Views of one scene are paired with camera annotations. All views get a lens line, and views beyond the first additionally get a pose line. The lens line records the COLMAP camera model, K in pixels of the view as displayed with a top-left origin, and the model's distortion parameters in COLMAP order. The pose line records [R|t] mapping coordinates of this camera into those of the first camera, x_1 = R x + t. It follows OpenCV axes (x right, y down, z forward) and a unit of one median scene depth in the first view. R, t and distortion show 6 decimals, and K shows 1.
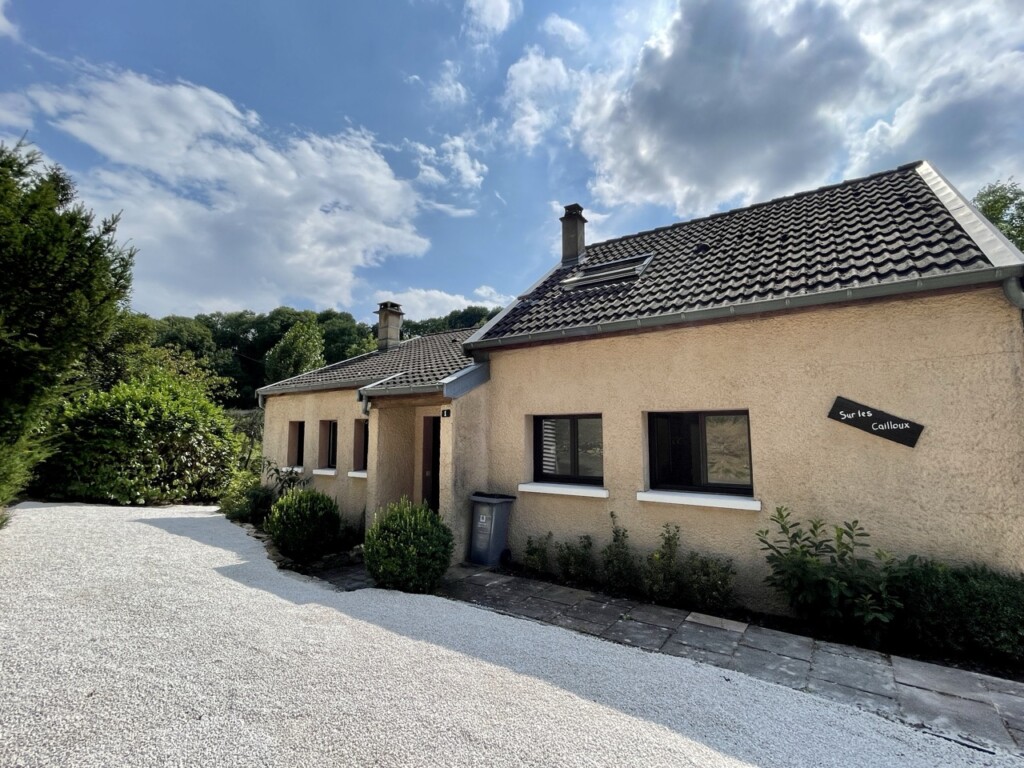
lens RADIAL K [[475.3, 0, 512.0], [0, 475.3, 384.0], [0, 0, 1]] dist [-0.002620, 0.000312]
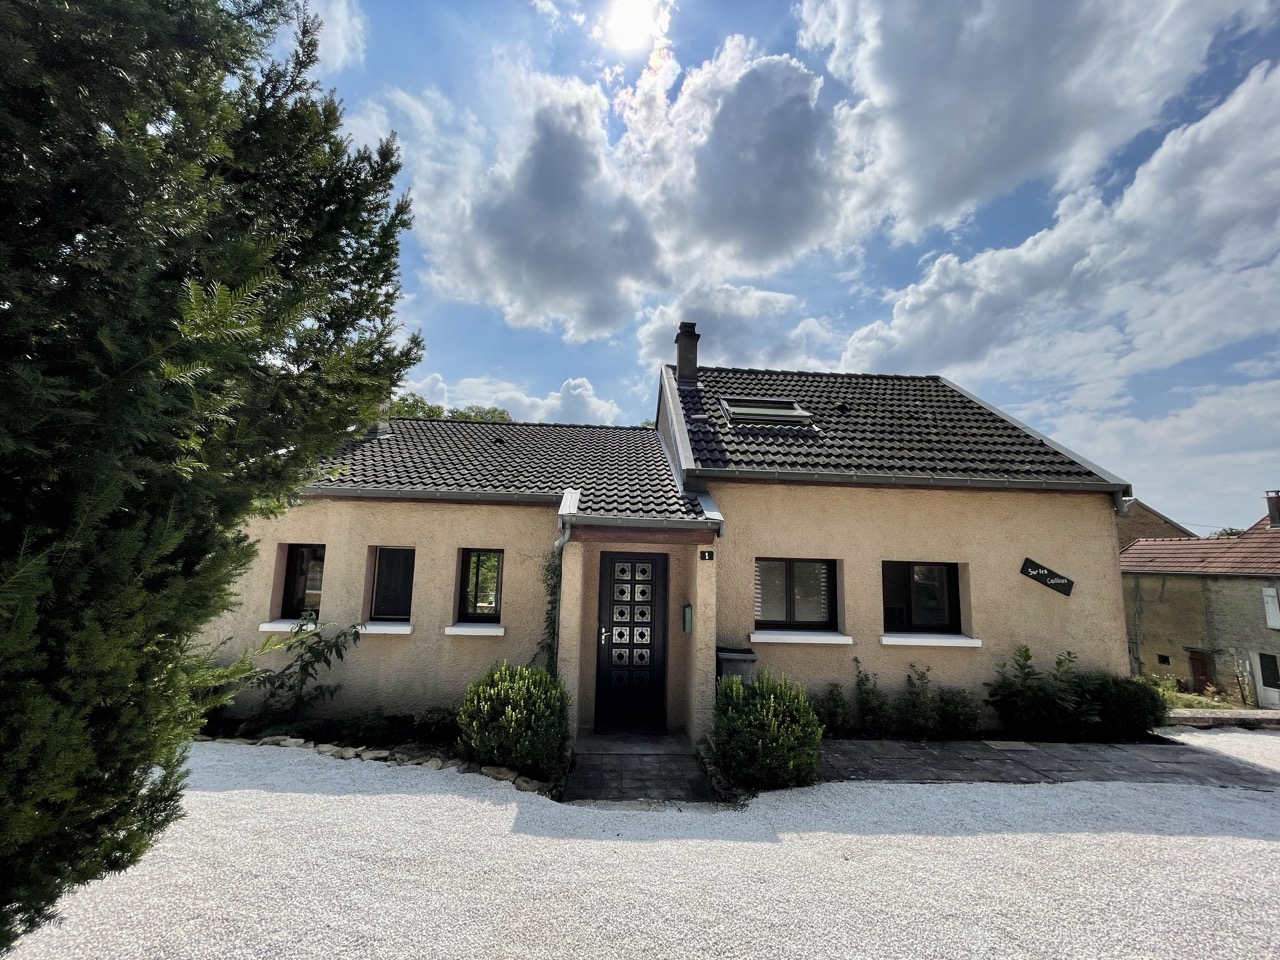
lens RADIAL K [[517.1, 0, 640.0], [0, 517.1, 480.0], [0, 0, 1]] dist [-0.000153, 0.000261]
pose [[0.787723, 0.101574, 0.607598, -0.975289], [-0.094122, 0.994577, -0.044242, -0.022808], [-0.608797, -0.022337, 0.793012, 0.442220]]
